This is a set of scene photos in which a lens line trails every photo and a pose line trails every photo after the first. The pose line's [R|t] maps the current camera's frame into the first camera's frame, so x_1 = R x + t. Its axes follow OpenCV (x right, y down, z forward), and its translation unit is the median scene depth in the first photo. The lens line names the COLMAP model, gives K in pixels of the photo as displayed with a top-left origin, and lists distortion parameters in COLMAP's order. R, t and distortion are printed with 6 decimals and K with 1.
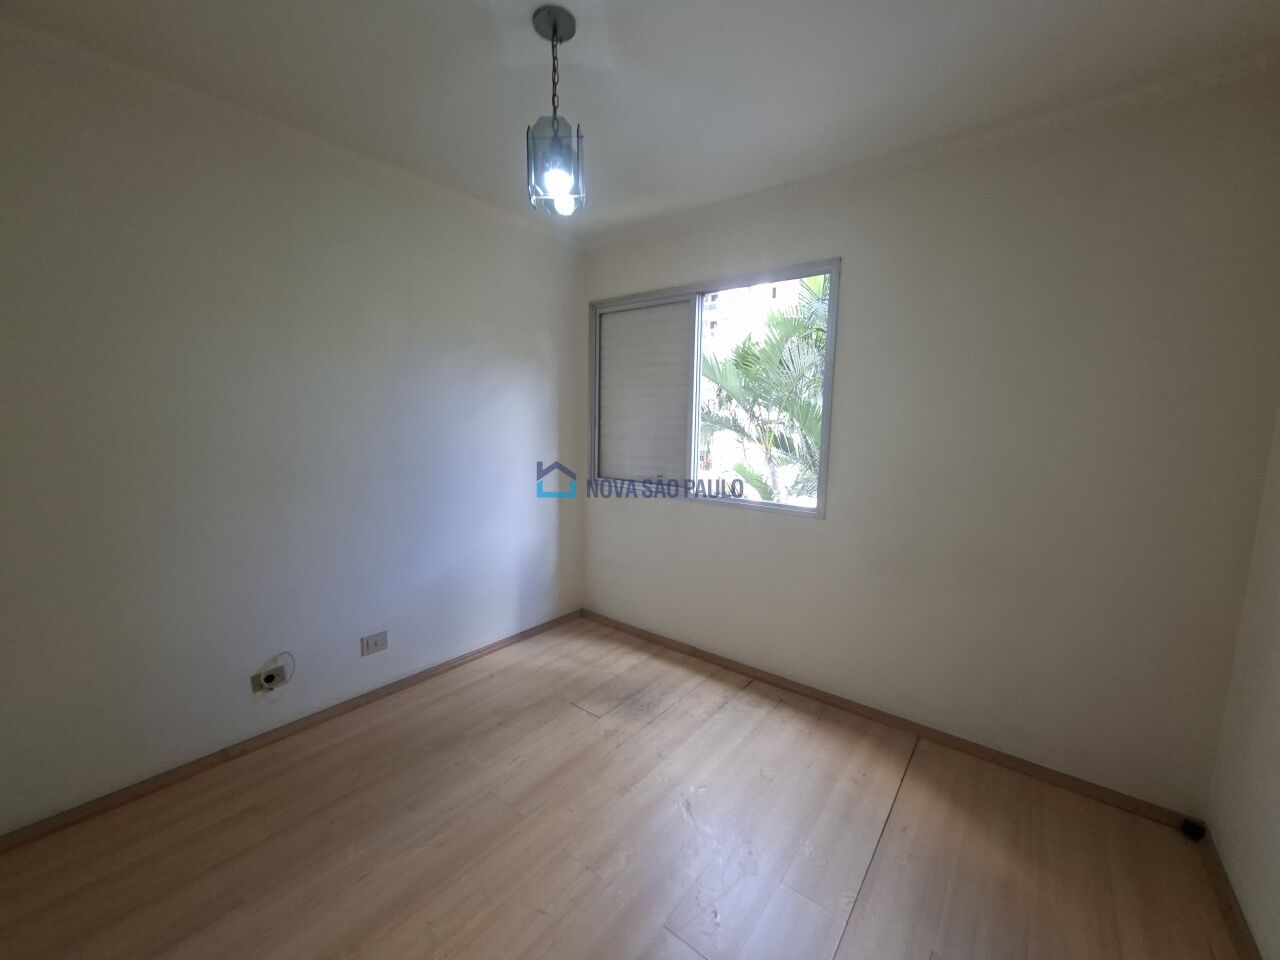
lens RADIAL K [[504.6, 0, 642.3], [0, 504.6, 479.9], [0, 0, 1]] dist [-0.003751, 0.000785]
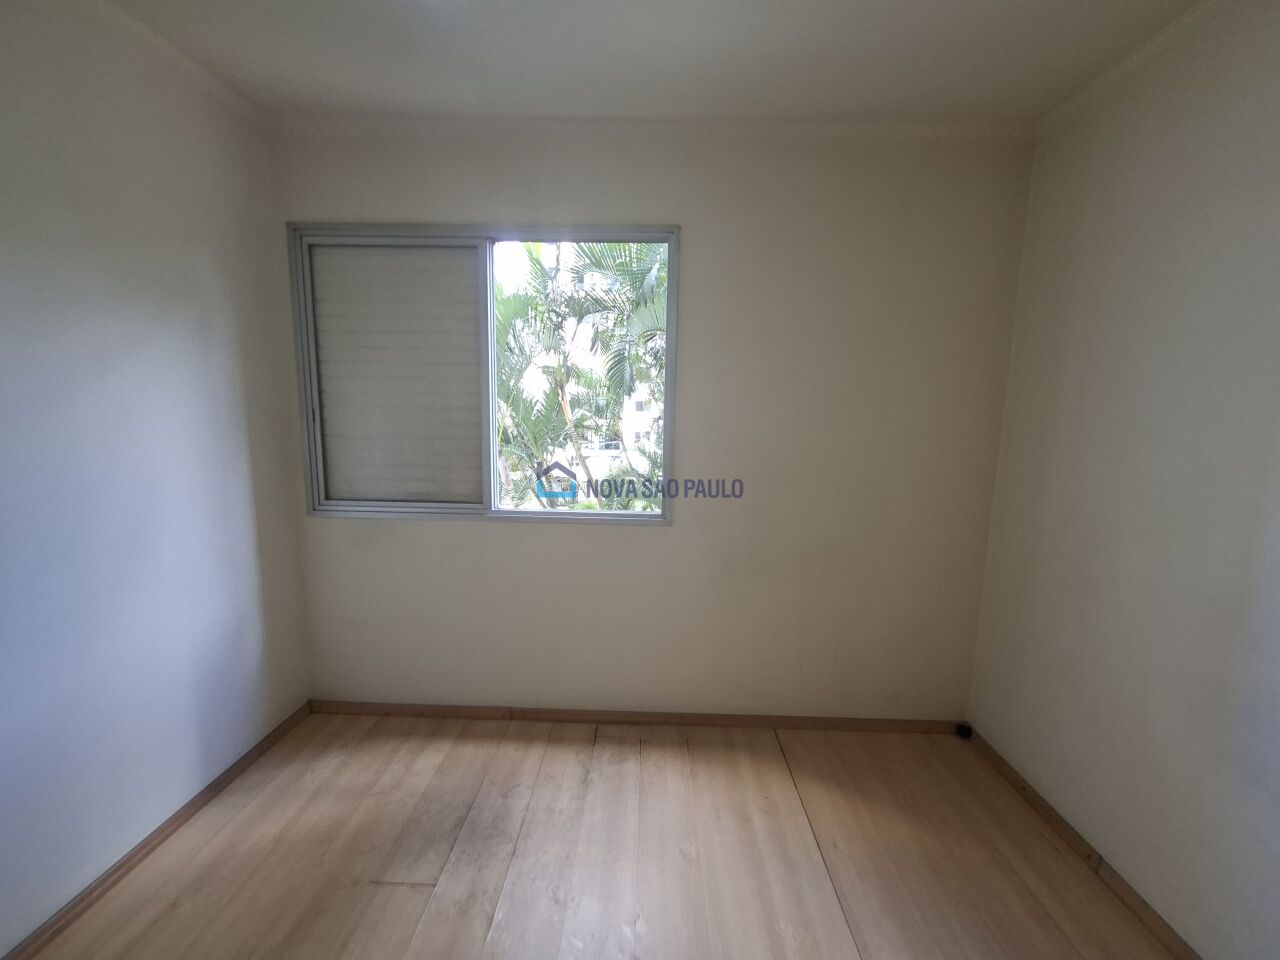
lens RADIAL K [[504.6, 0, 639.5], [0, 504.6, 476.9], [0, 0, 1]] dist [-0.003751, 0.000785]
pose [[0.799451, -0.086146, 0.594522, -0.184931], [0.067355, 0.996278, 0.053788, -0.052861], [-0.596943, -0.002957, 0.802278, 0.292443]]
